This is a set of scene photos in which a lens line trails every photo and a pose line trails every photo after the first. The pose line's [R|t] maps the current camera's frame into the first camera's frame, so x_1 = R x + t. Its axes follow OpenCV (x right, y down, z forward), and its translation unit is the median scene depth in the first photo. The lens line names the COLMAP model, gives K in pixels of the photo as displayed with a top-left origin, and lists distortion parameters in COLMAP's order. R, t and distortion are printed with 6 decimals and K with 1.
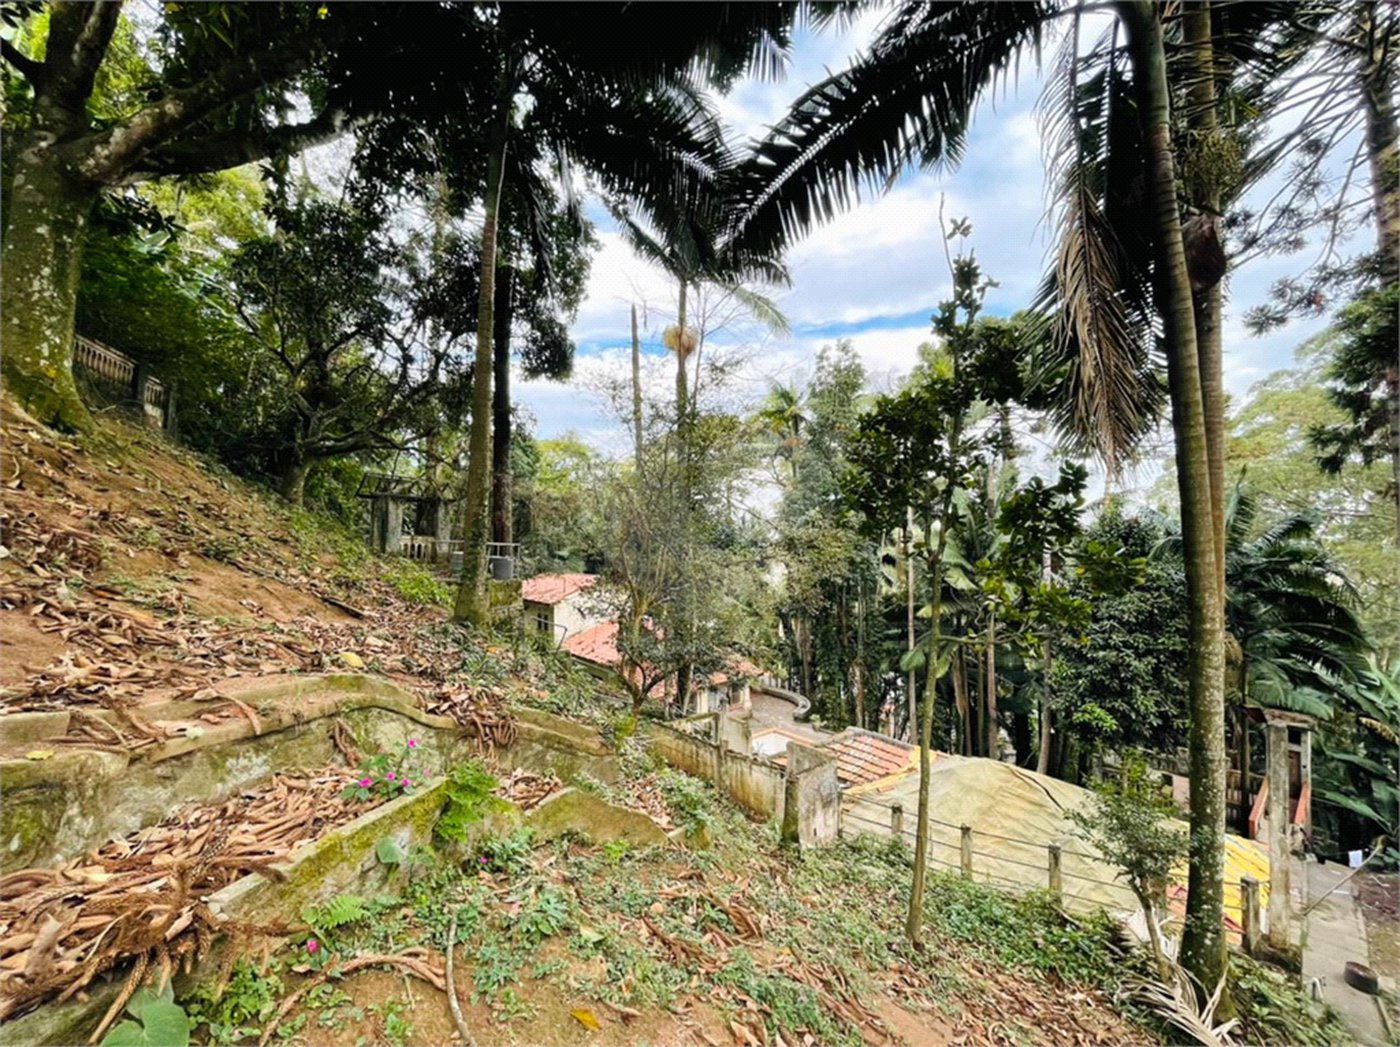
lens RADIAL K [[564.9, 0, 699.7], [0, 564.9, 524.7], [0, 0, 1]] dist [-0.005143, 0.000064]
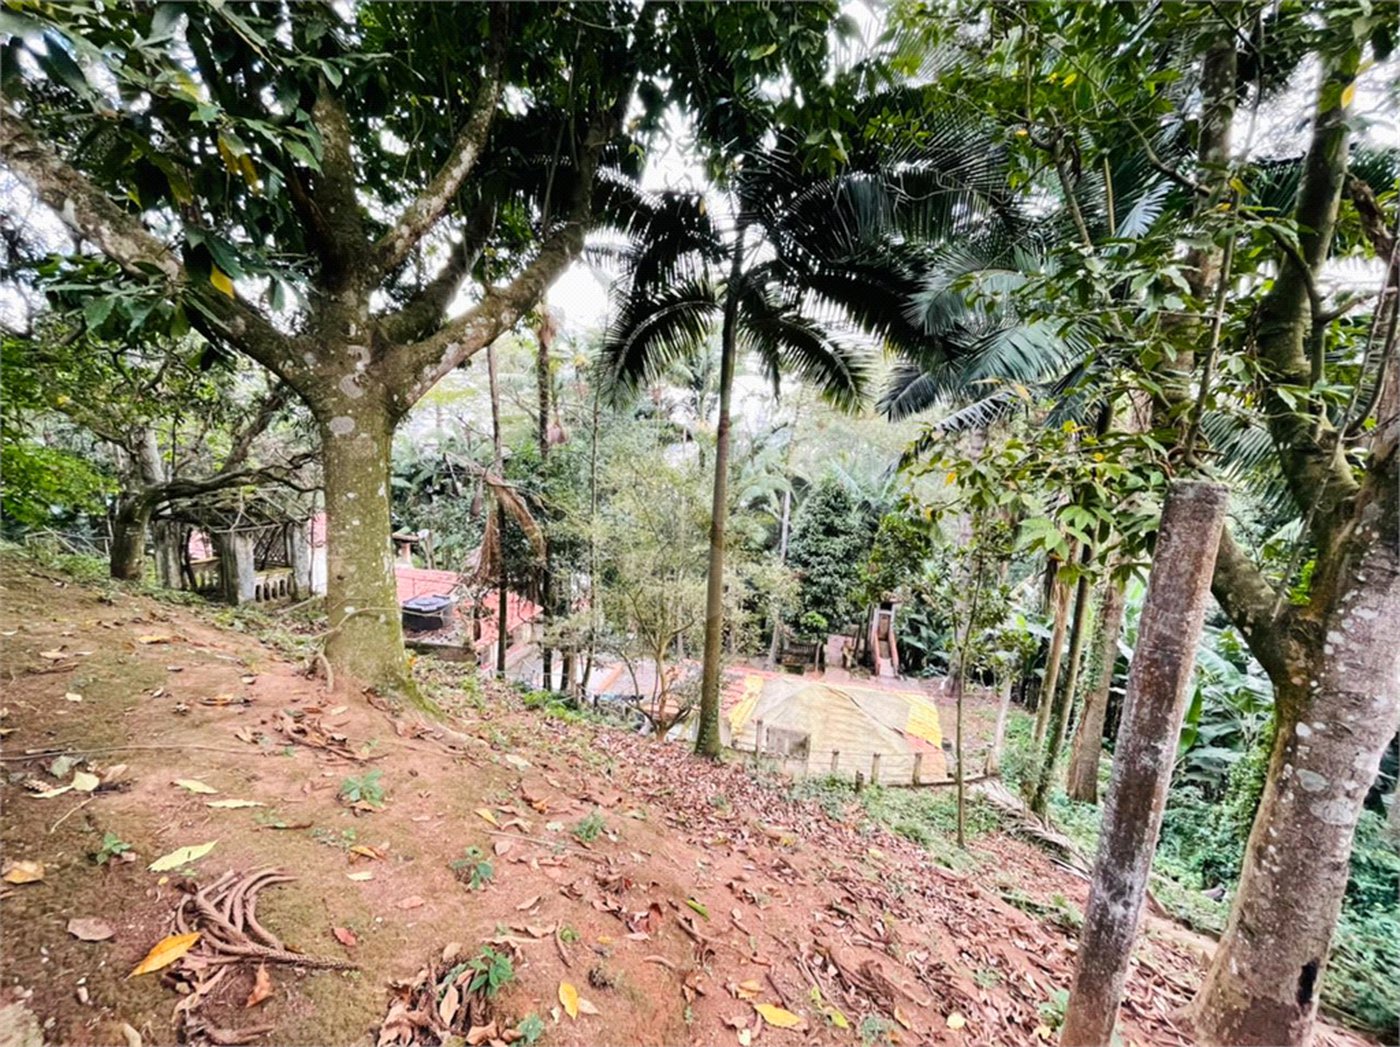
lens RADIAL K [[564.9, 0, 701.6], [0, 564.9, 521.4], [0, 0, 1]] dist [-0.005143, 0.000064]
pose [[0.816236, -0.073032, 0.573083, -0.382528], [-0.054465, 0.977832, 0.202186, -0.201243], [-0.575145, -0.196244, 0.794164, 0.039291]]
